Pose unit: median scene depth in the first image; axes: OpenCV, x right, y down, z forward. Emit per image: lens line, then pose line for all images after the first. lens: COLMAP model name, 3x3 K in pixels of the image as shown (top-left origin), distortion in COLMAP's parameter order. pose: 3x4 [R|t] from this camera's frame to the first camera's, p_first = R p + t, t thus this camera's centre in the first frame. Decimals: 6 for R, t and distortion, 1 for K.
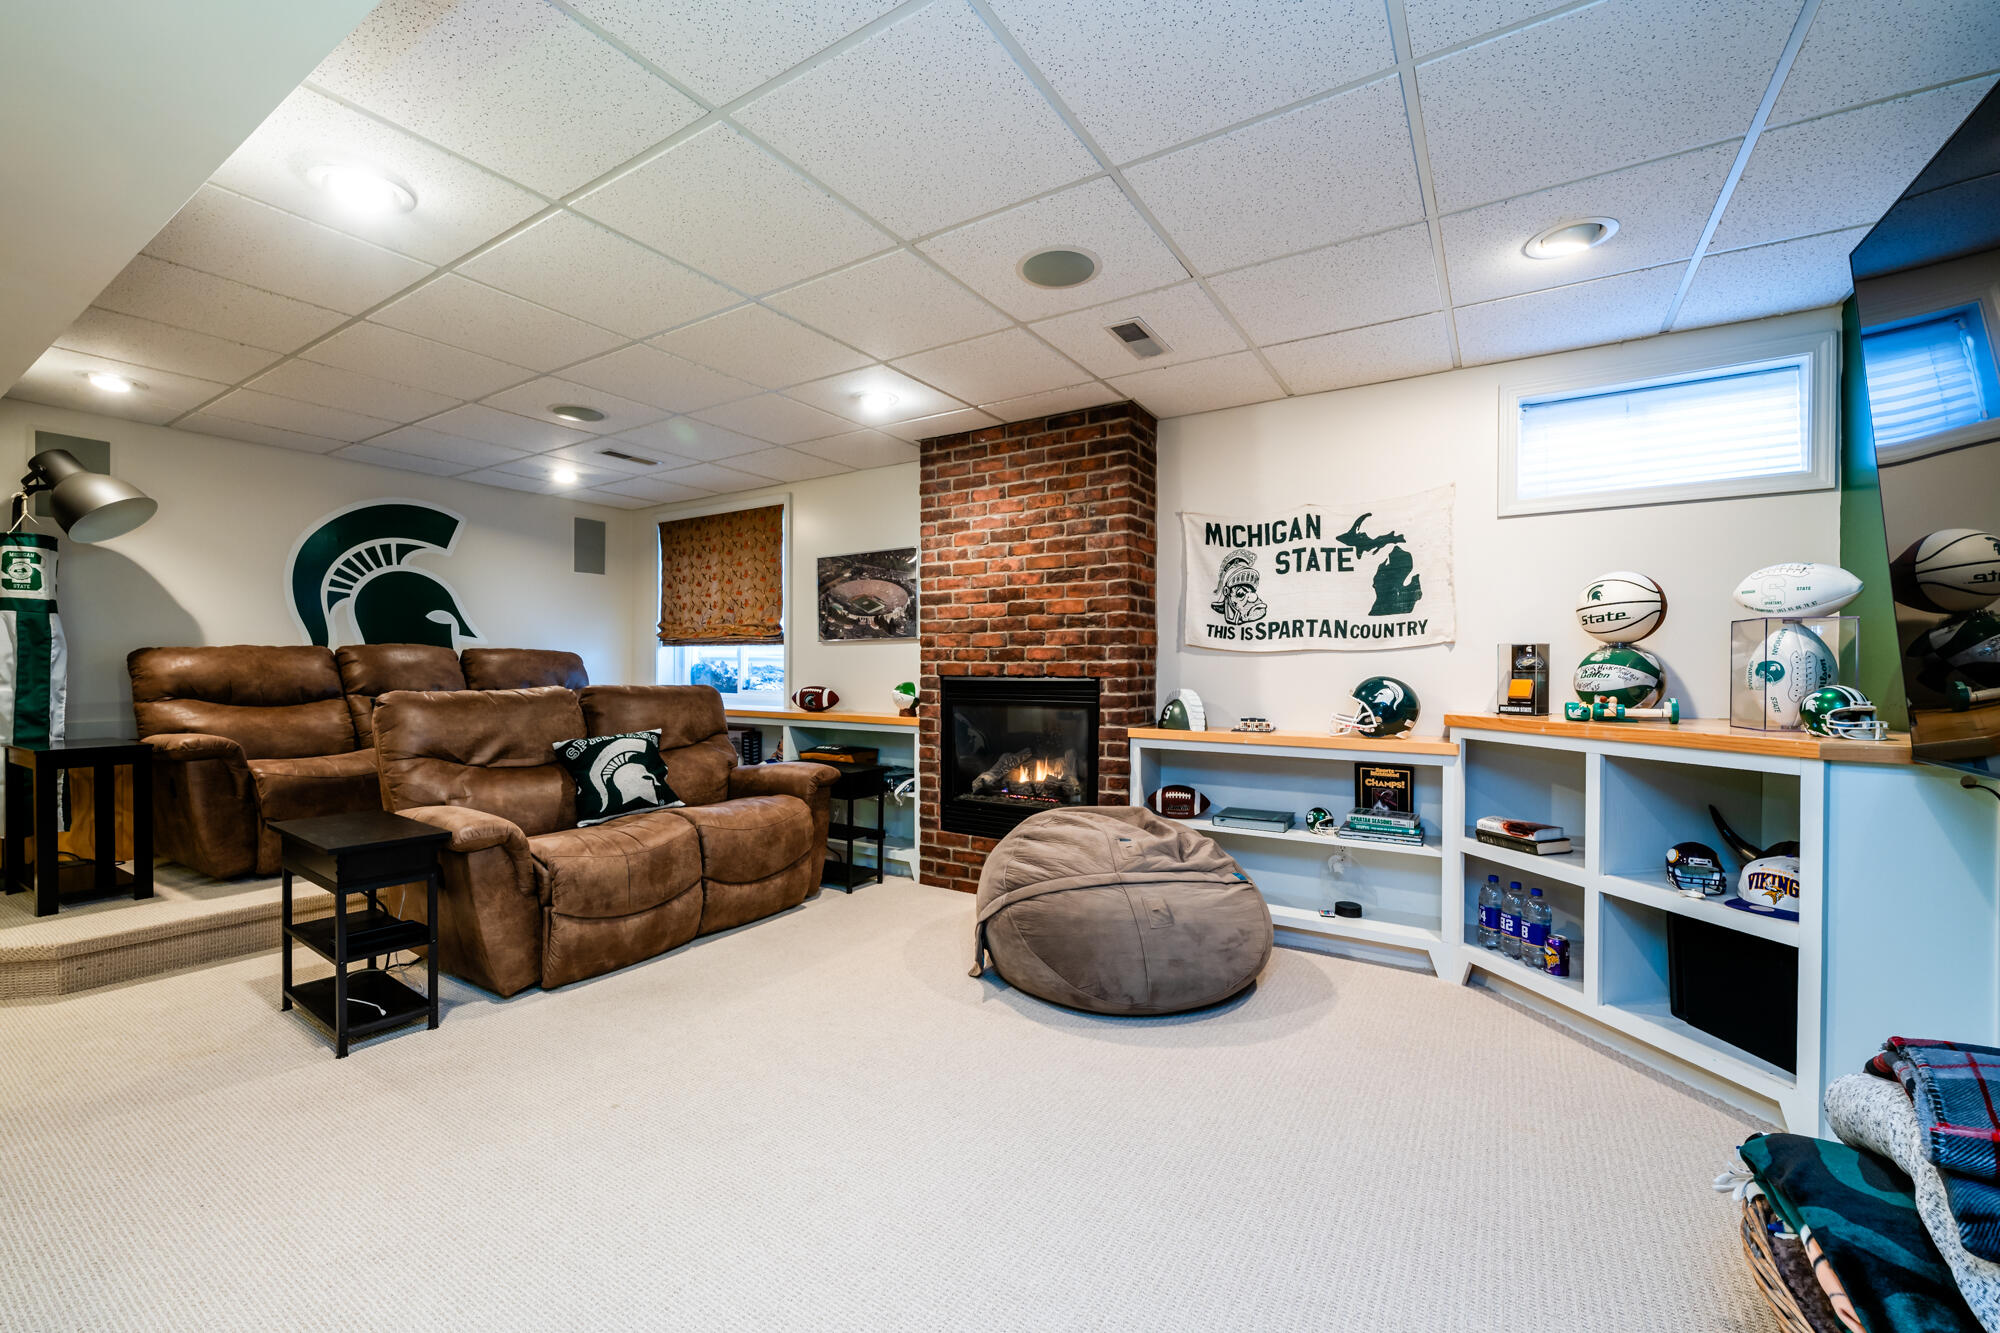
lens RADIAL K [[808.2, 0, 997.7], [0, 808.2, 672.1], [0, 0, 1]] dist [0.000991, -0.000597]
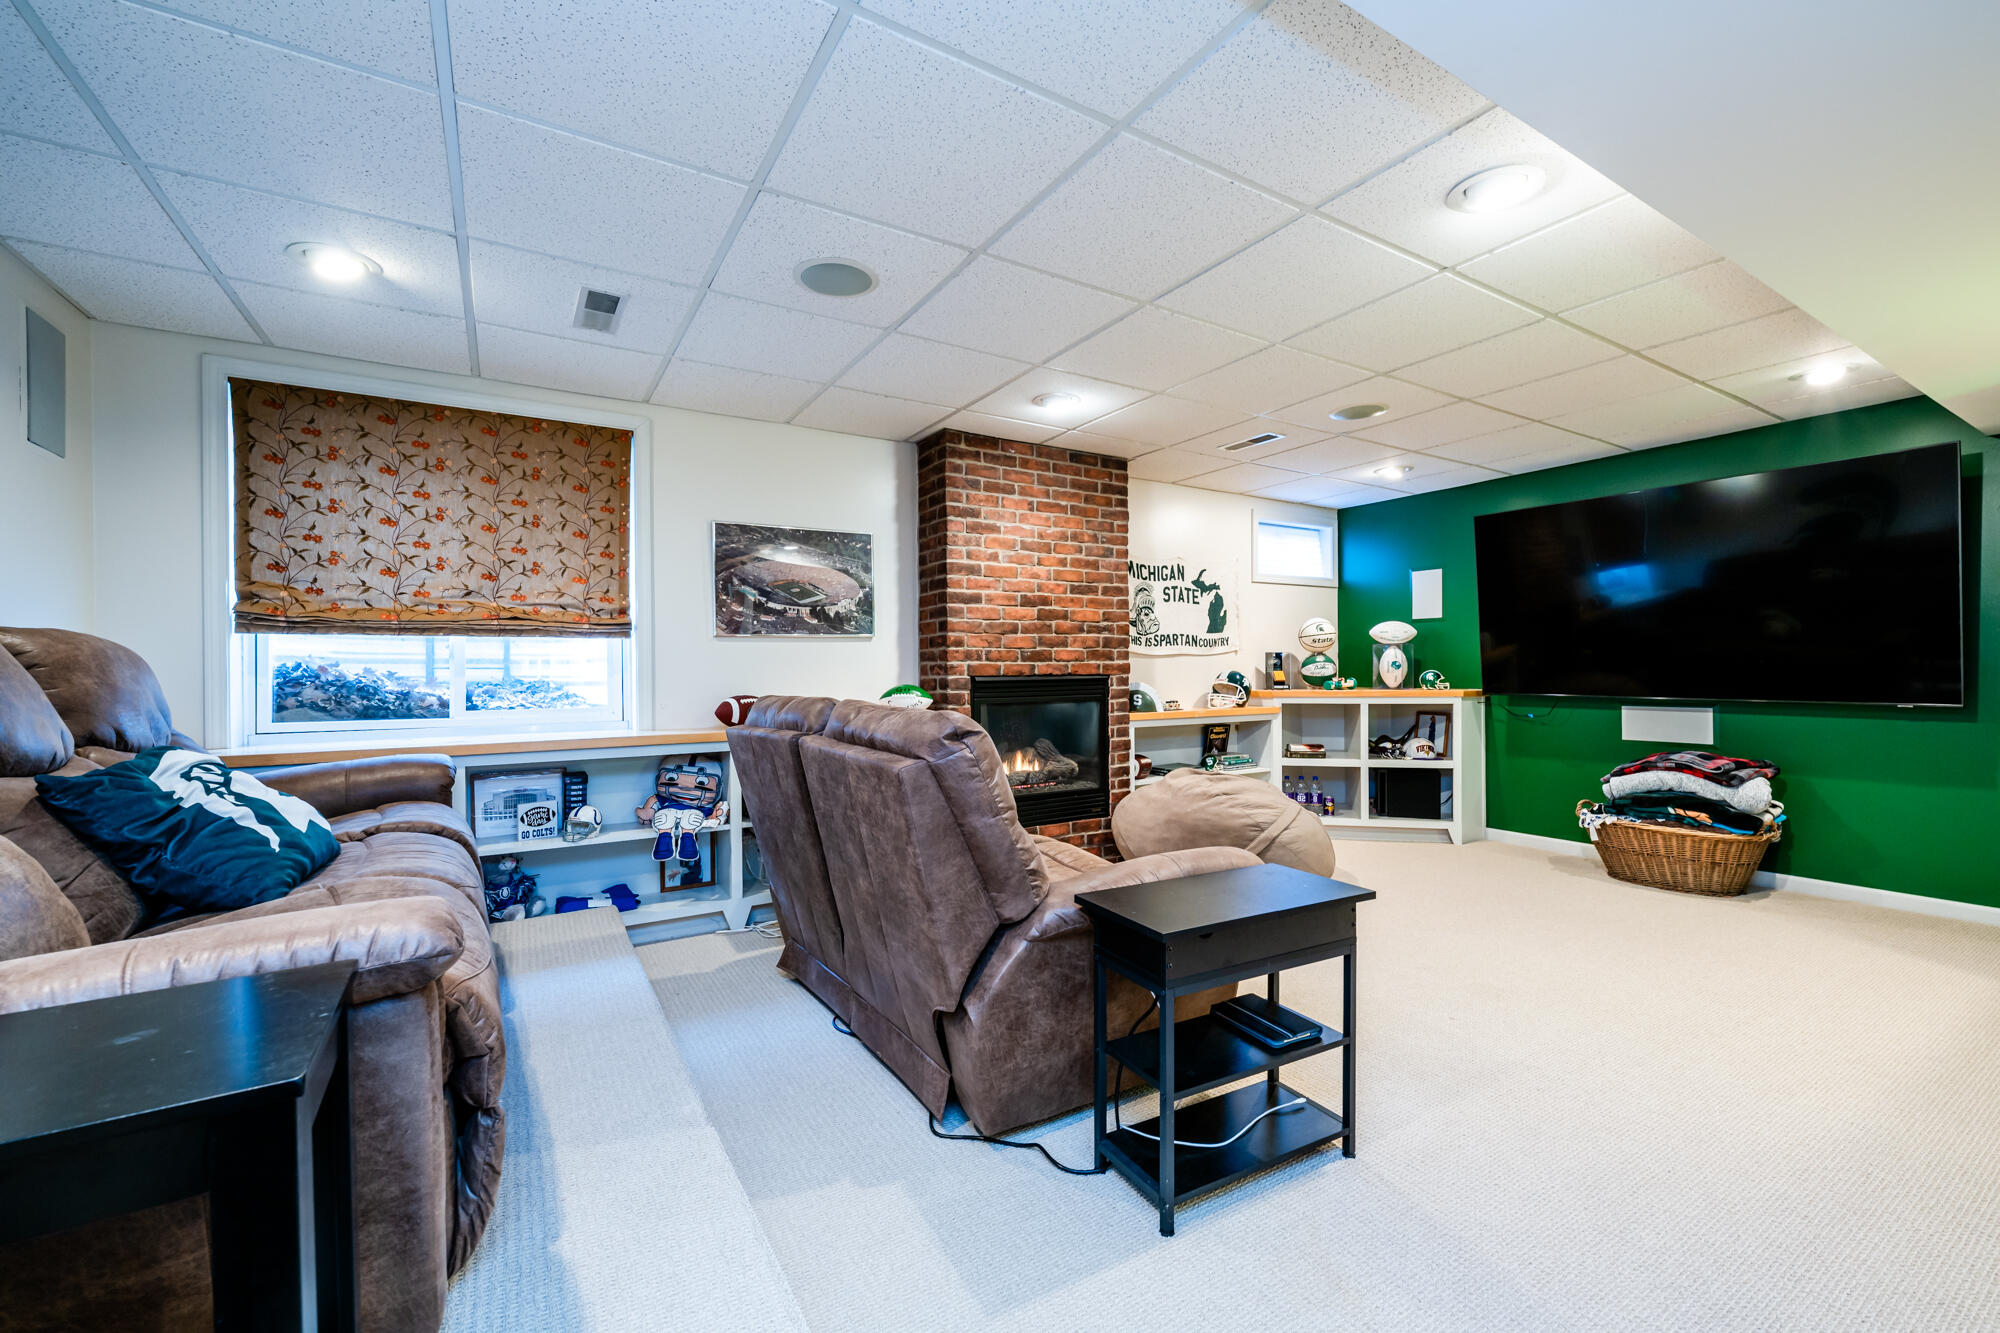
lens RADIAL K [[808.2, 0, 1001.9], [0, 808.2, 669.4], [0, 0, 1]] dist [0.000991, -0.000597]
pose [[0.436924, -0.008609, 0.899457, -1.018678], [0.013600, 0.999903, 0.002964, -0.007048], [-0.899396, 0.010938, 0.436998, 0.583315]]
